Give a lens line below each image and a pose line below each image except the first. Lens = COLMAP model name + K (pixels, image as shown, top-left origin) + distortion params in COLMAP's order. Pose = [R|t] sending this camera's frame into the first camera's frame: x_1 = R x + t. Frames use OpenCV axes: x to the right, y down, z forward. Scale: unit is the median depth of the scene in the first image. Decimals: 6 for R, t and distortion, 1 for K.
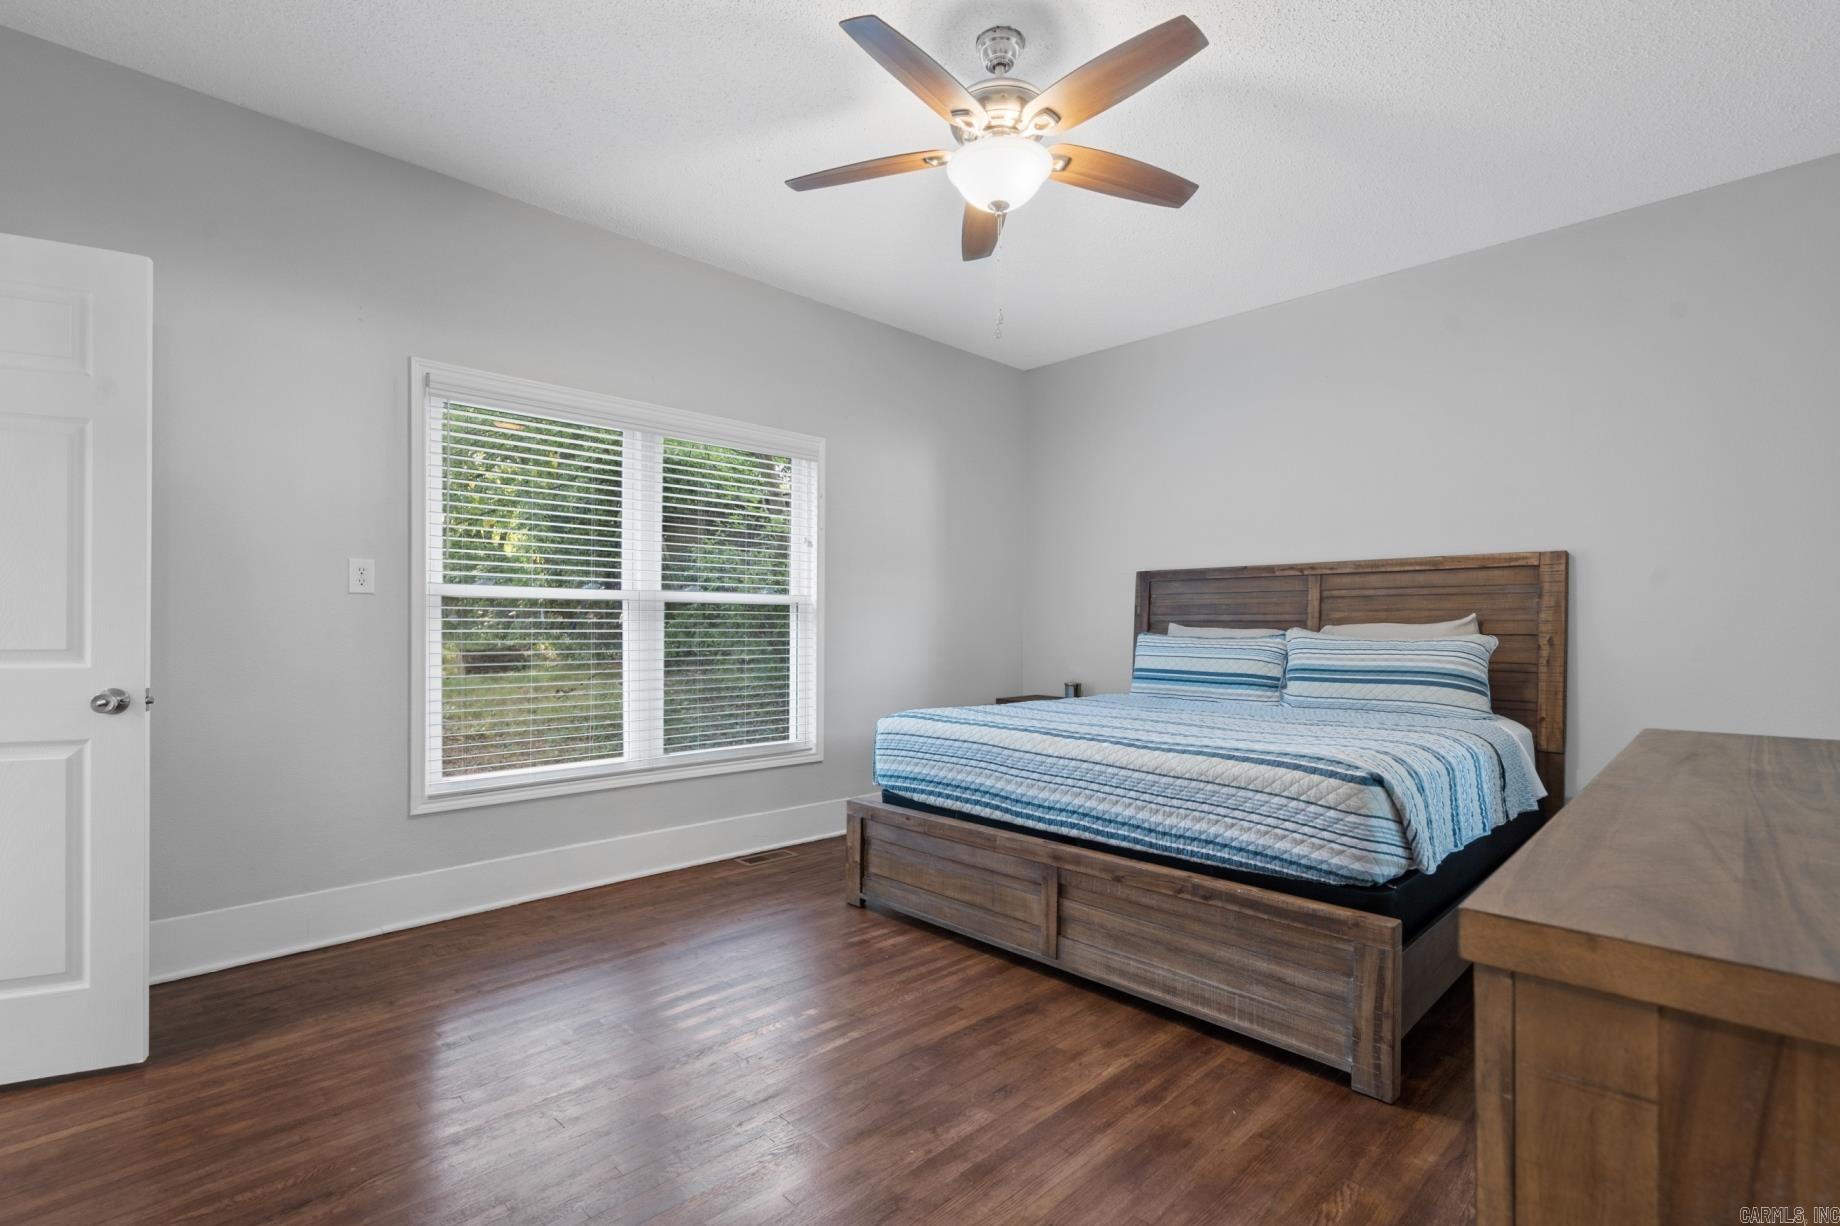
lens RADIAL K [[846.3, 0, 917.9], [0, 846.3, 625.0], [0, 0, 1]] dist [0.001394, 0.000531]
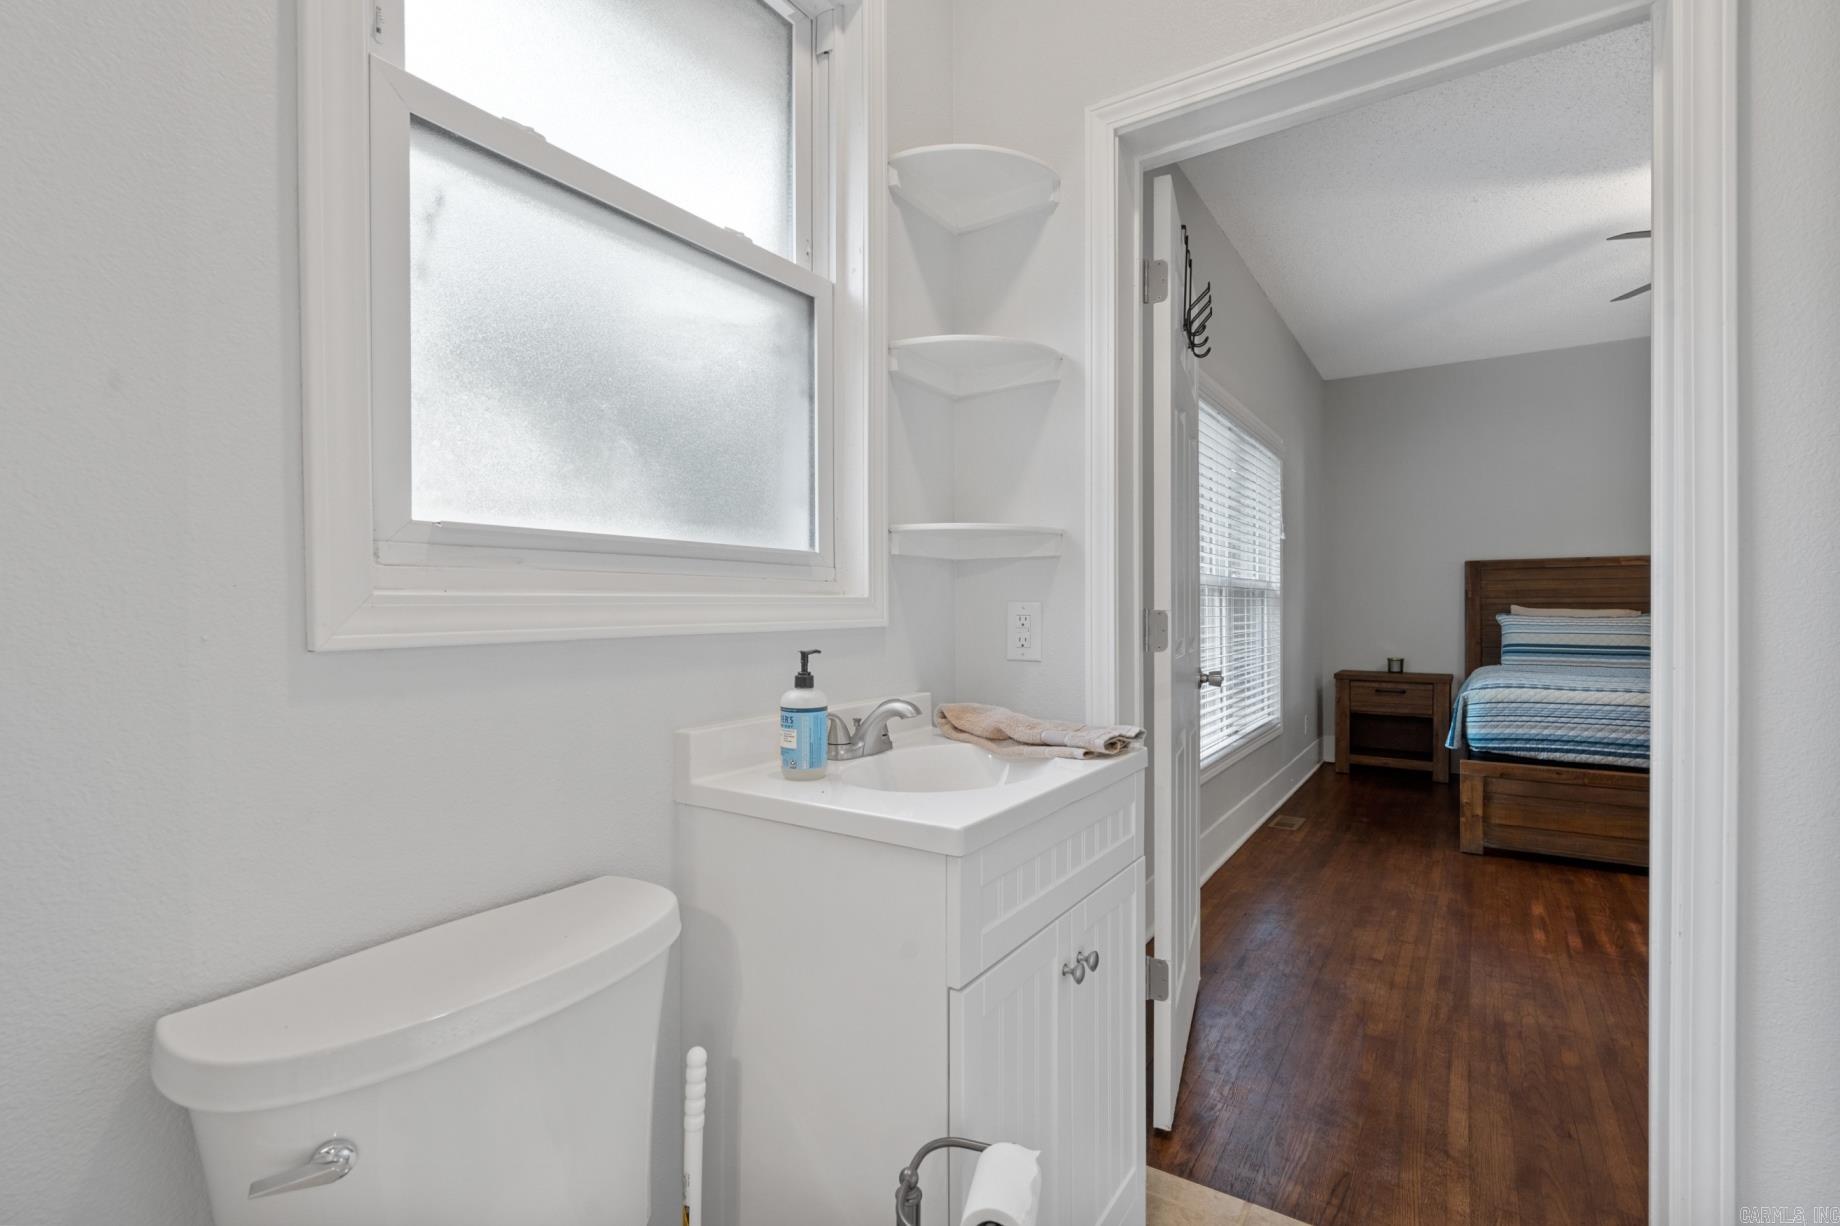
lens RADIAL K [[834.2, 0, 920.0], [0, 834.2, 613.0], [0, 0, 1]] dist [0.000109, 0.001094]
pose [[0.976533, -0.008658, 0.215195, -0.849864], [0.007391, 0.999950, 0.006692, -0.005577], [-0.215242, -0.004944, 0.976548, 0.049693]]
